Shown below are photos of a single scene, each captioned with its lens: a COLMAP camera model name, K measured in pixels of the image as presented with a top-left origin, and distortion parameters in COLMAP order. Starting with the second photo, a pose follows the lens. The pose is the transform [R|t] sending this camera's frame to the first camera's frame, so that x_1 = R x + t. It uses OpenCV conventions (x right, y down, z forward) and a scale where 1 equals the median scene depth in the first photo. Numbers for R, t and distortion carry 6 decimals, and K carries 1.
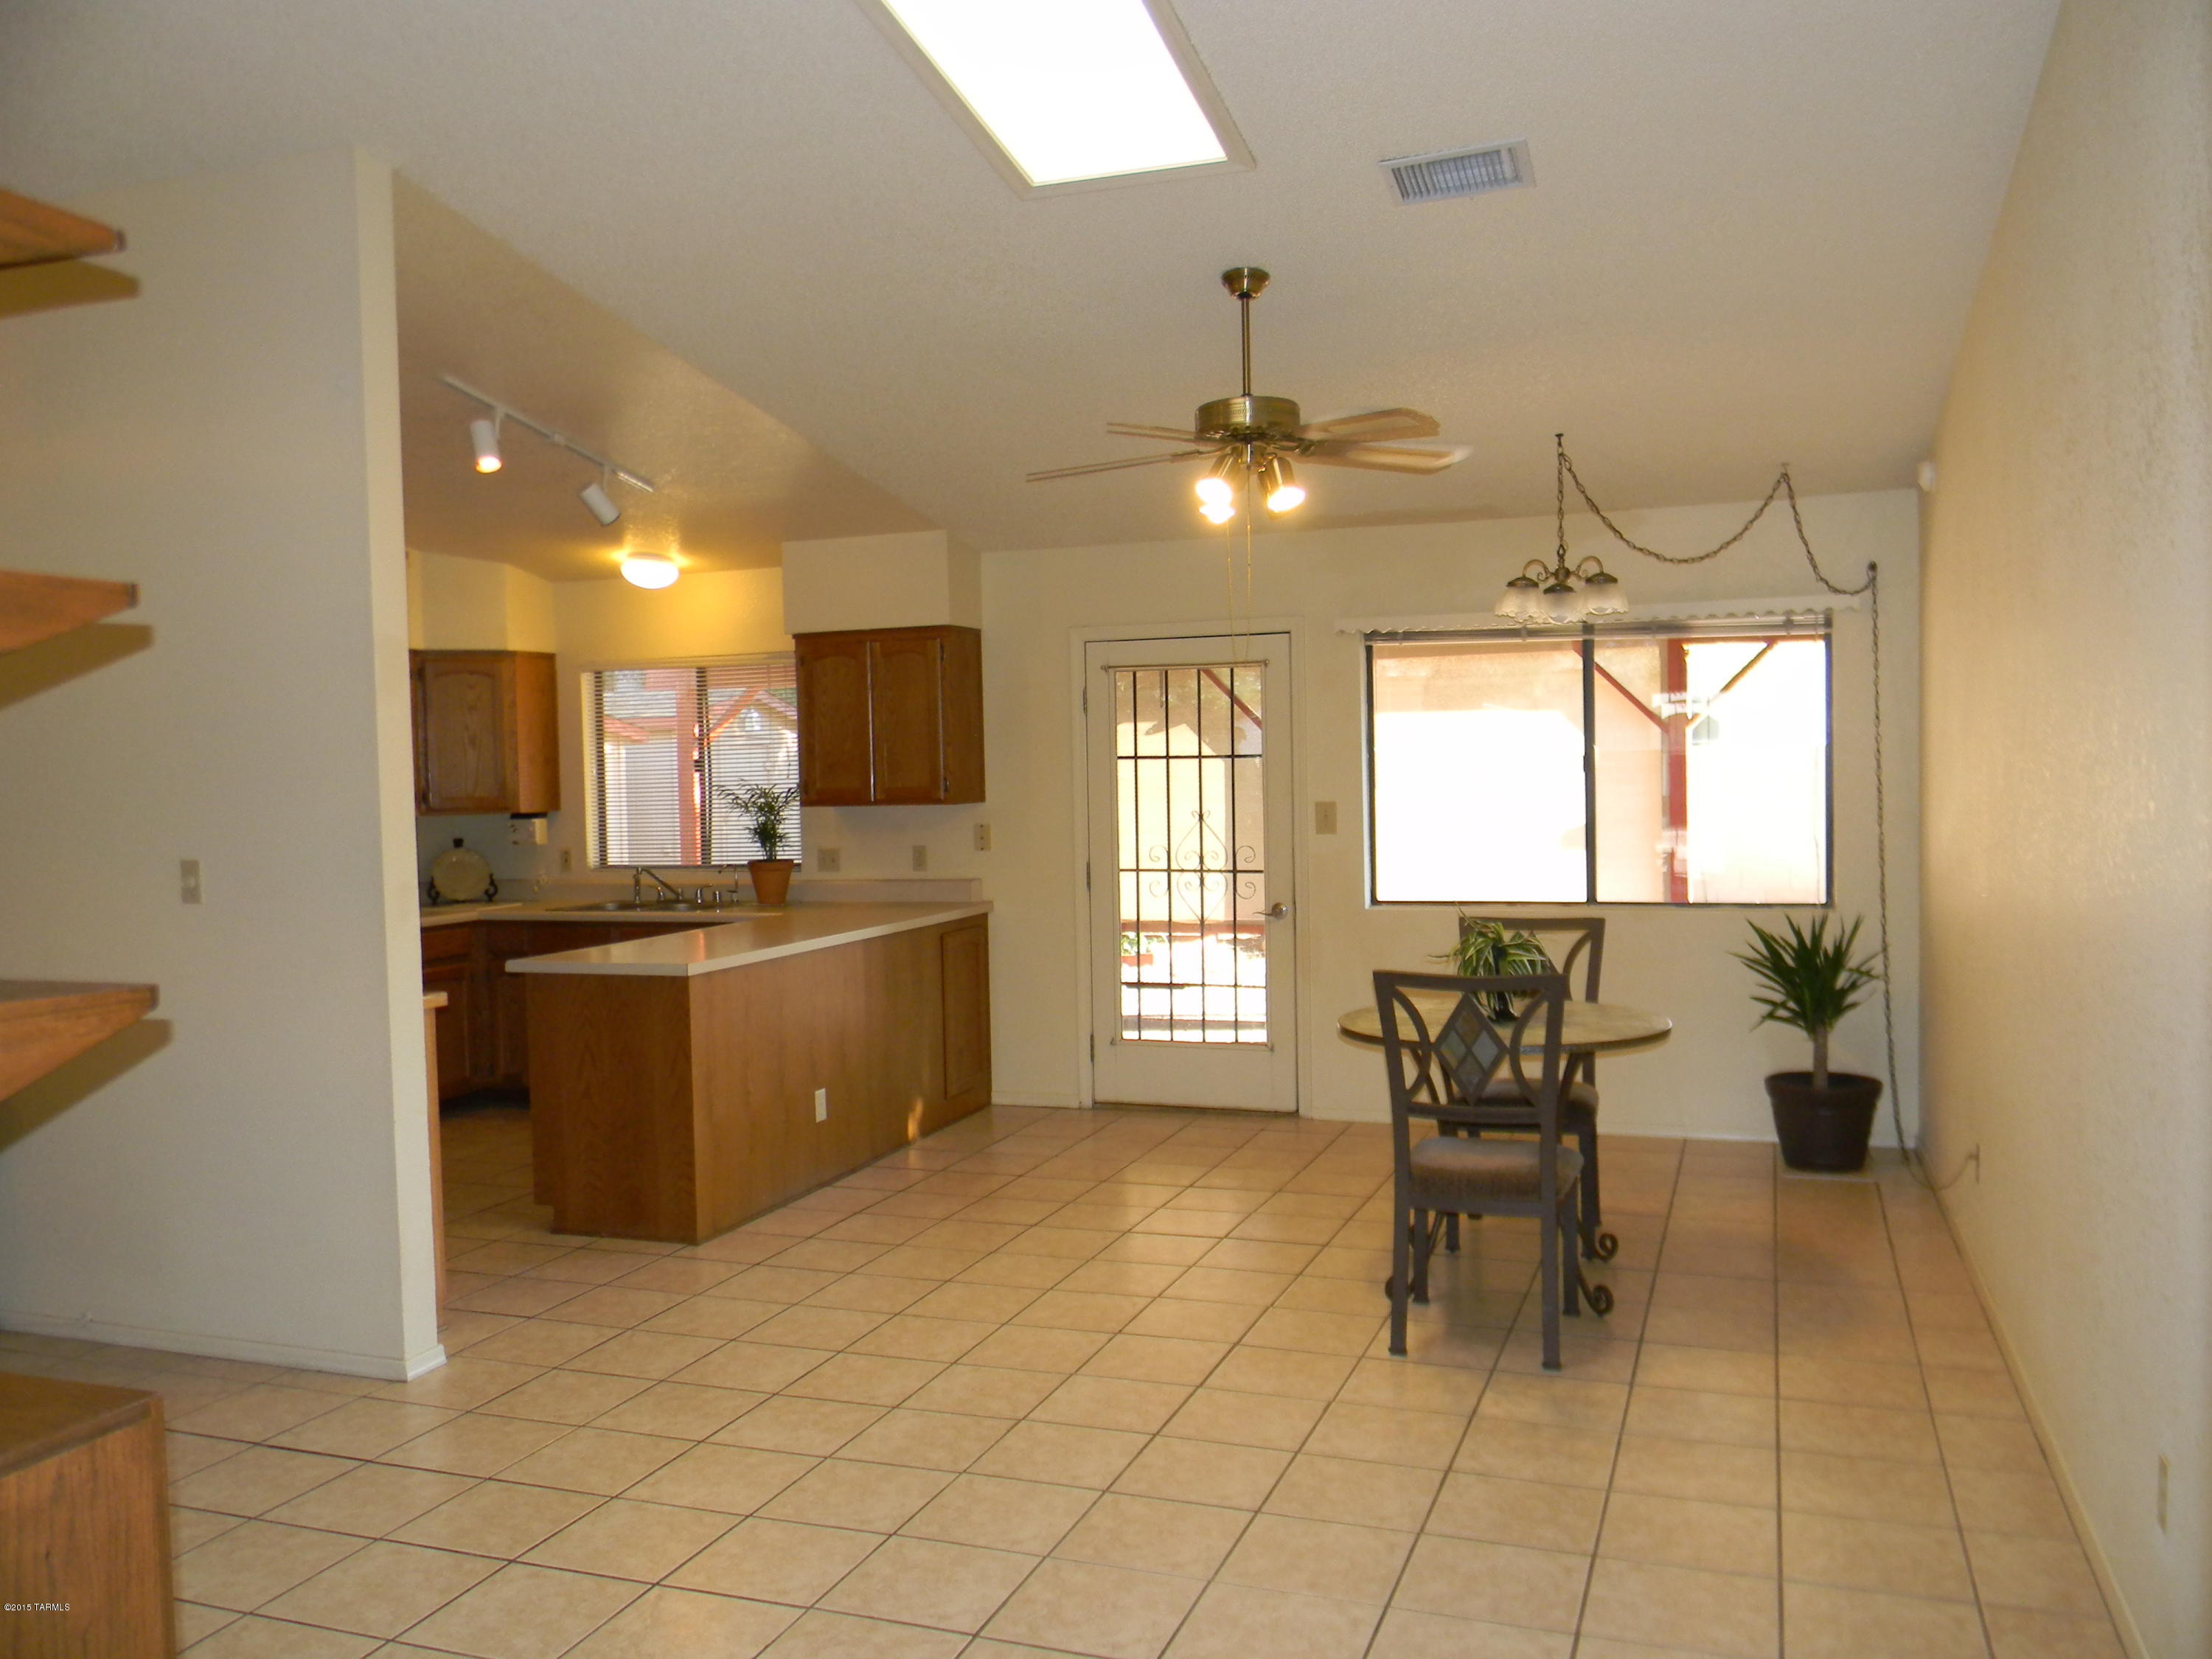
lens RADIAL K [[1769.9, 0, 1096.0], [0, 1769.9, 840.4], [0, 0, 1]] dist [0.006521, -0.034178]
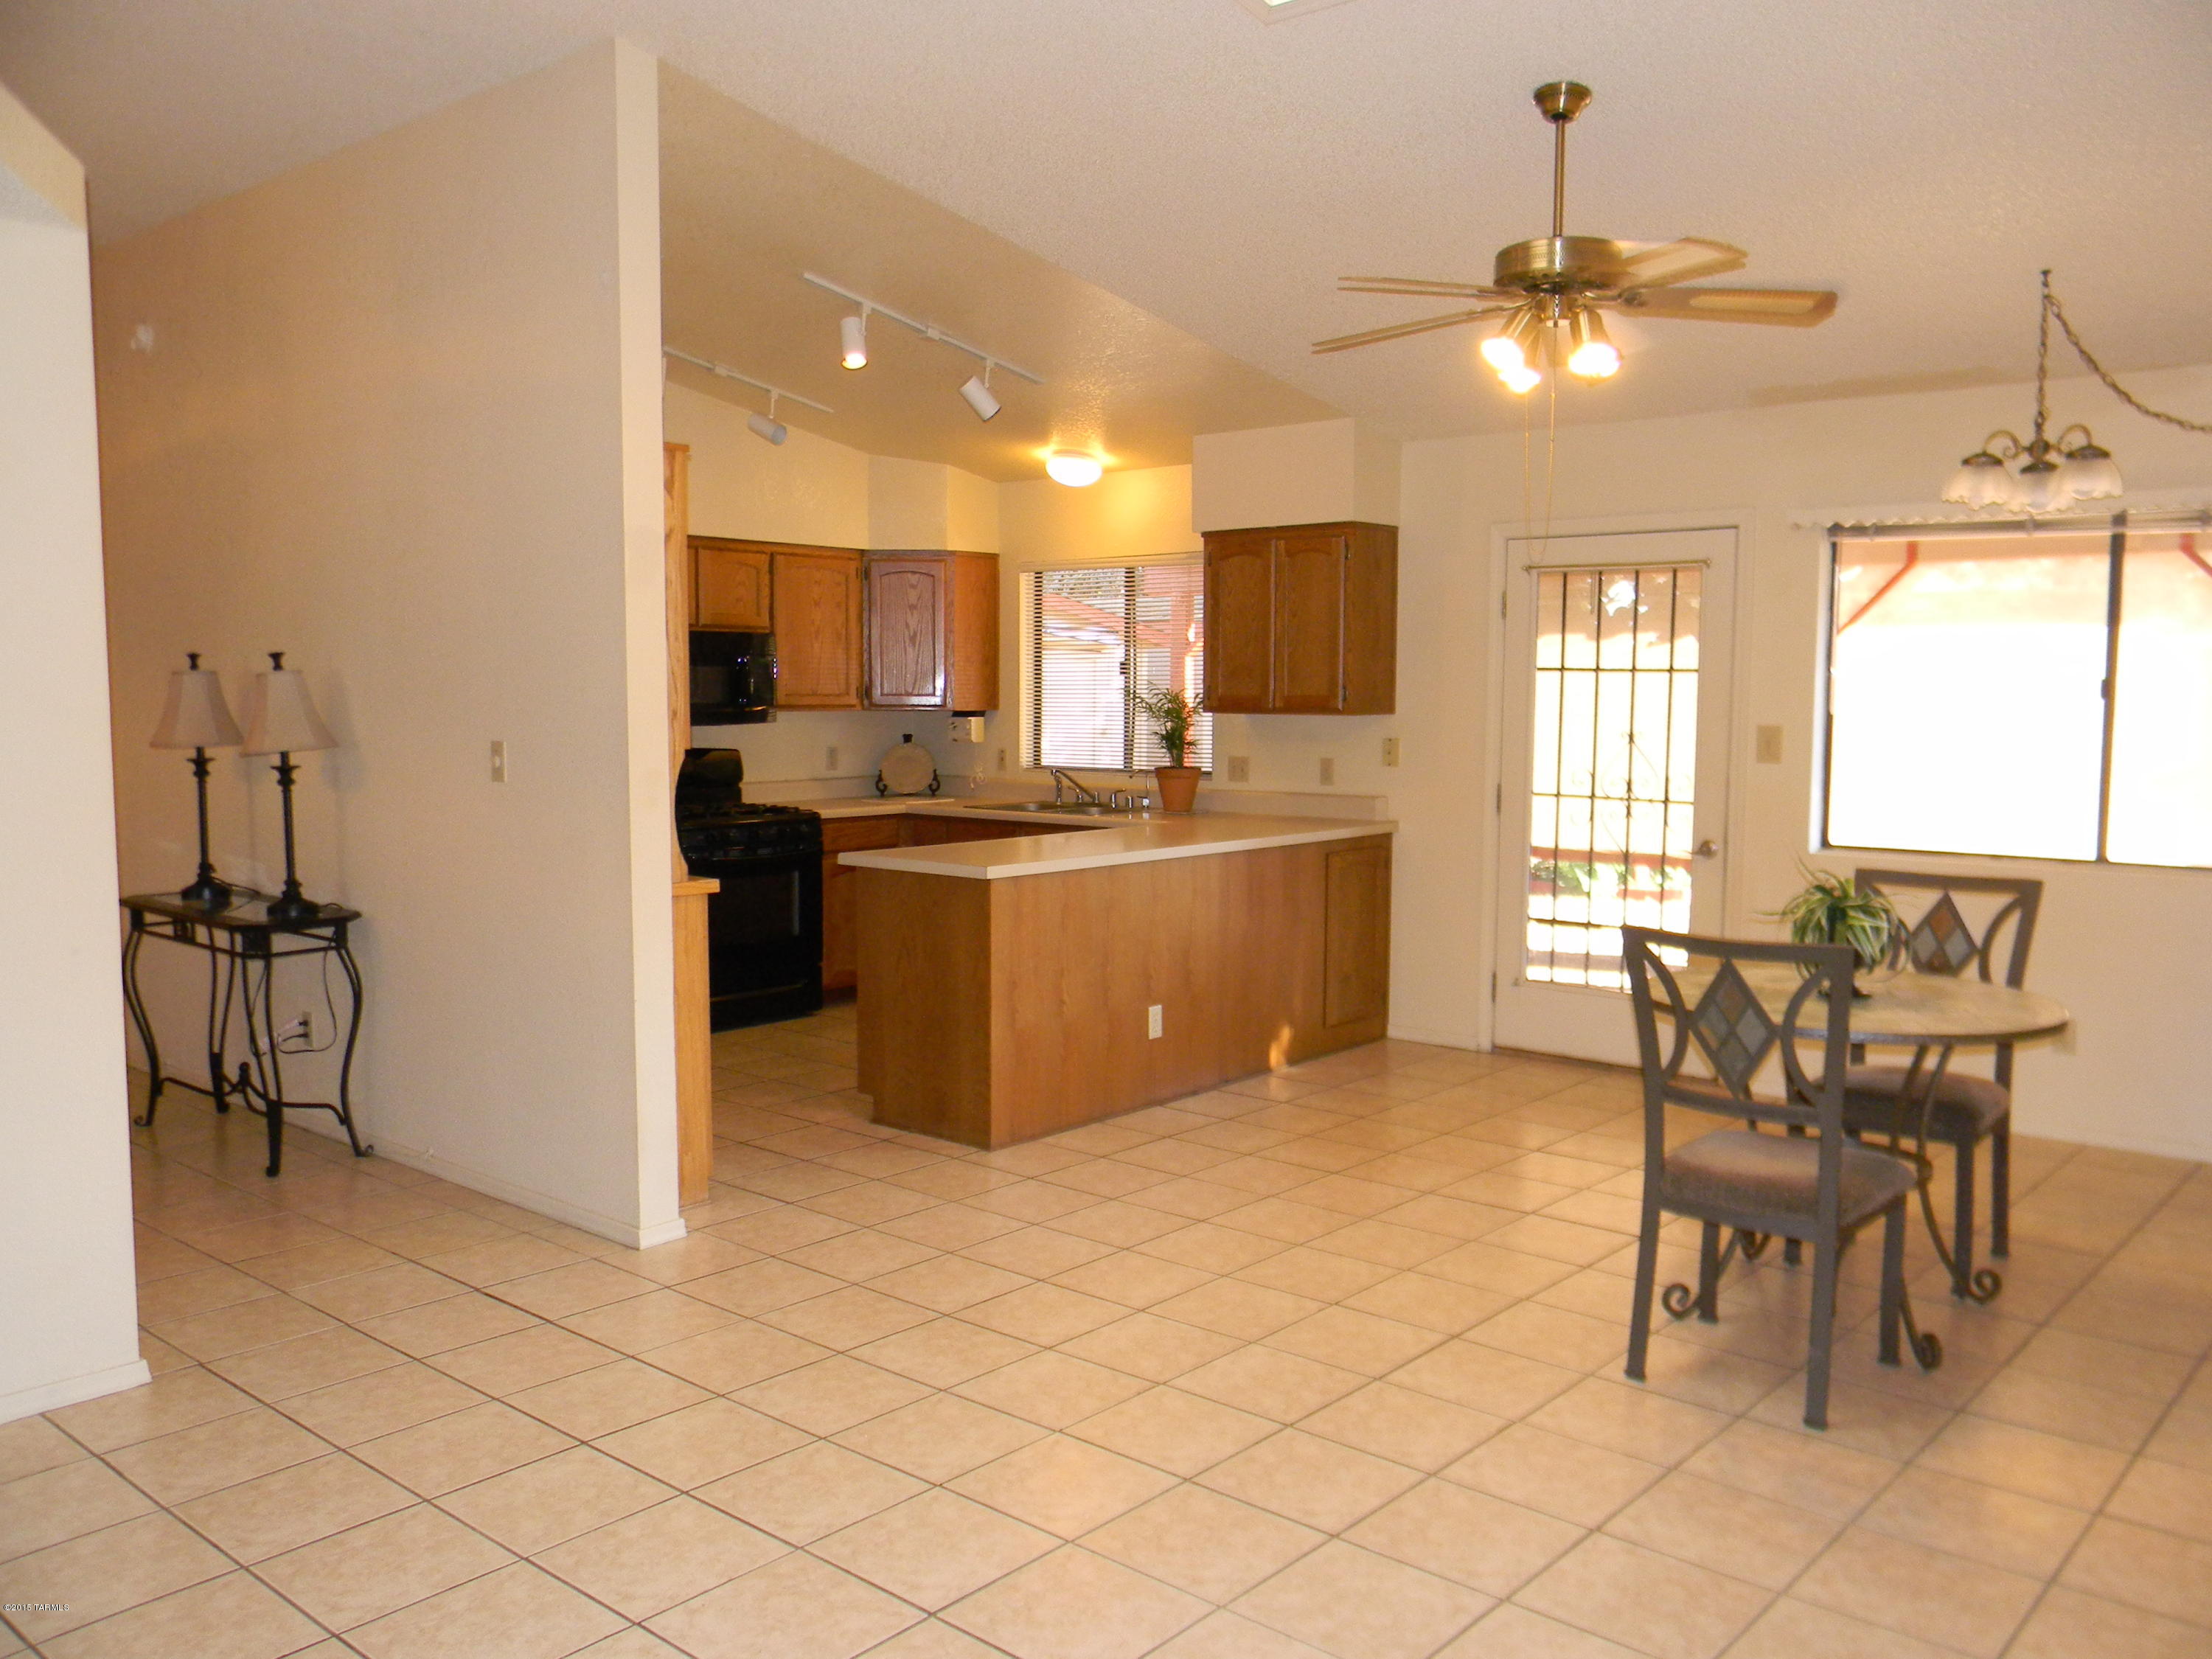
lens RADIAL K [[1769.9, 0, 1089.2], [0, 1769.9, 848.5], [0, 0, 1]] dist [0.006521, -0.034178]
pose [[0.933862, 0.057738, -0.352942, 0.156052], [-0.038437, 0.997369, 0.061459, -0.002903], [0.355562, -0.043828, 0.933624, 0.096333]]
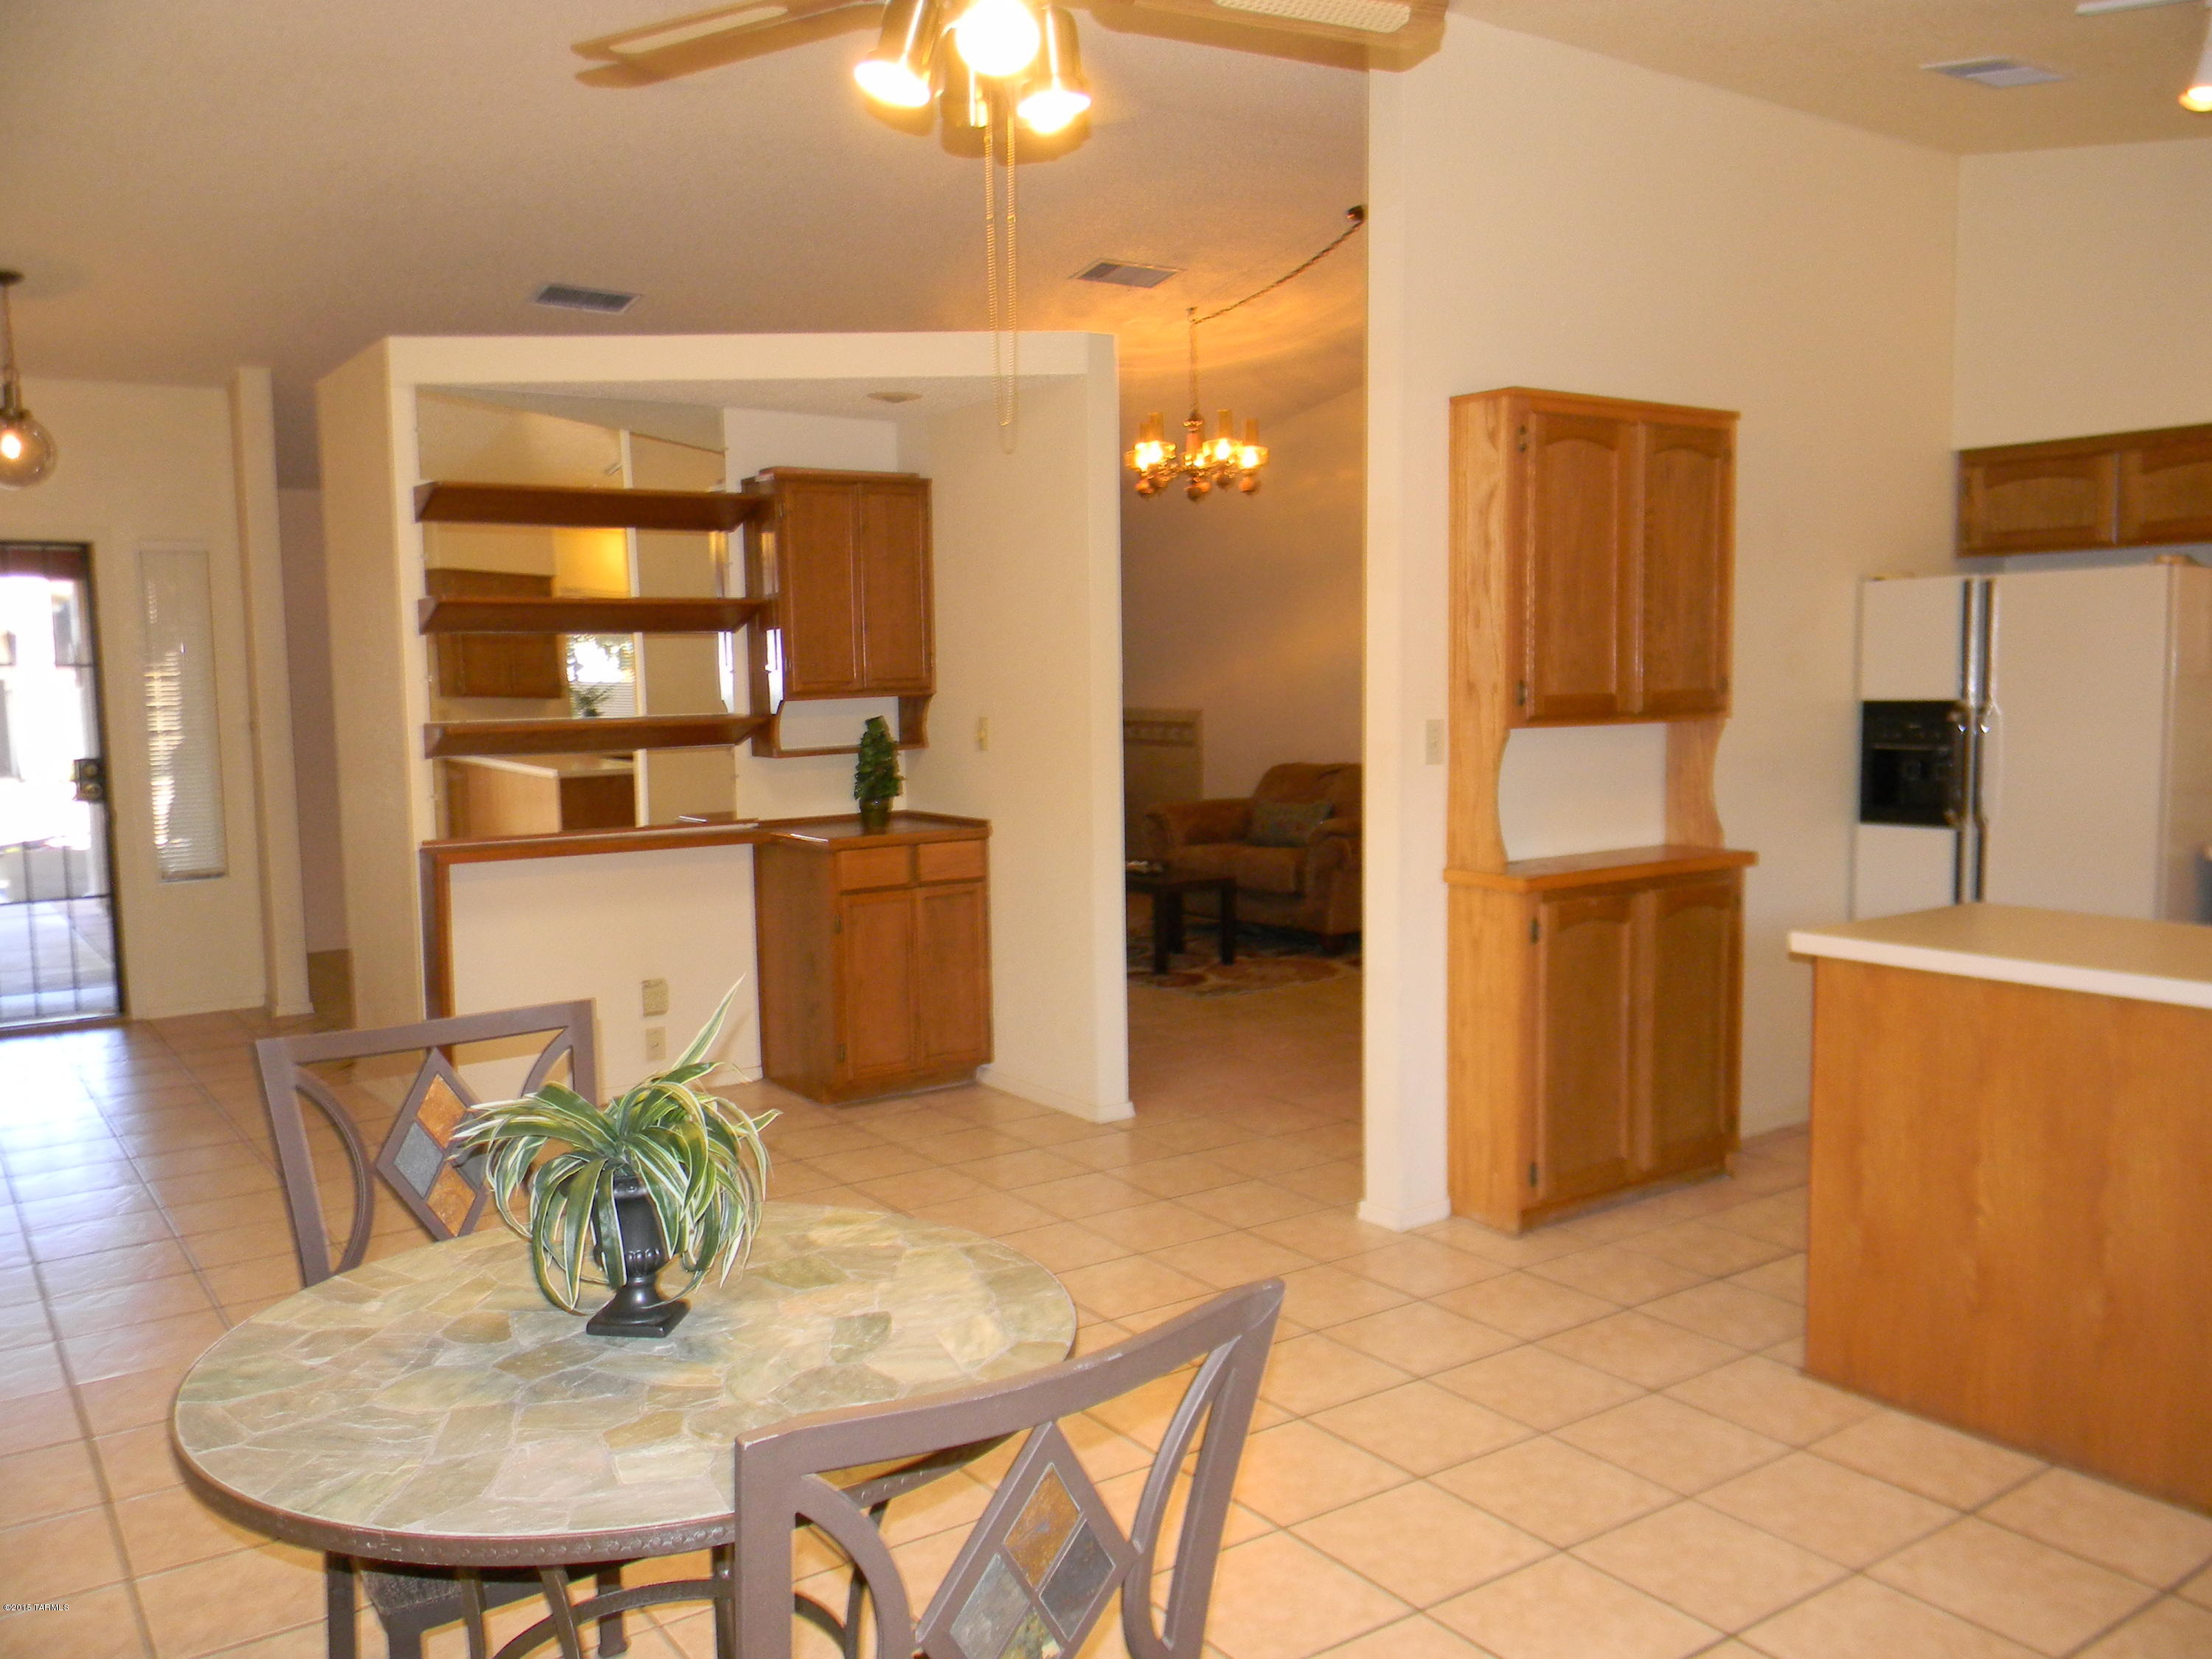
lens RADIAL K [[1769.9, 0, 1093.6], [0, 1769.9, 839.9], [0, 0, 1]] dist [0.006521, -0.034178]
pose [[-0.572351, 0.109960, -0.812602, 0.390966], [-0.004233, 0.990559, 0.137022, -0.044735], [0.819998, 0.081865, -0.566482, 1.068053]]
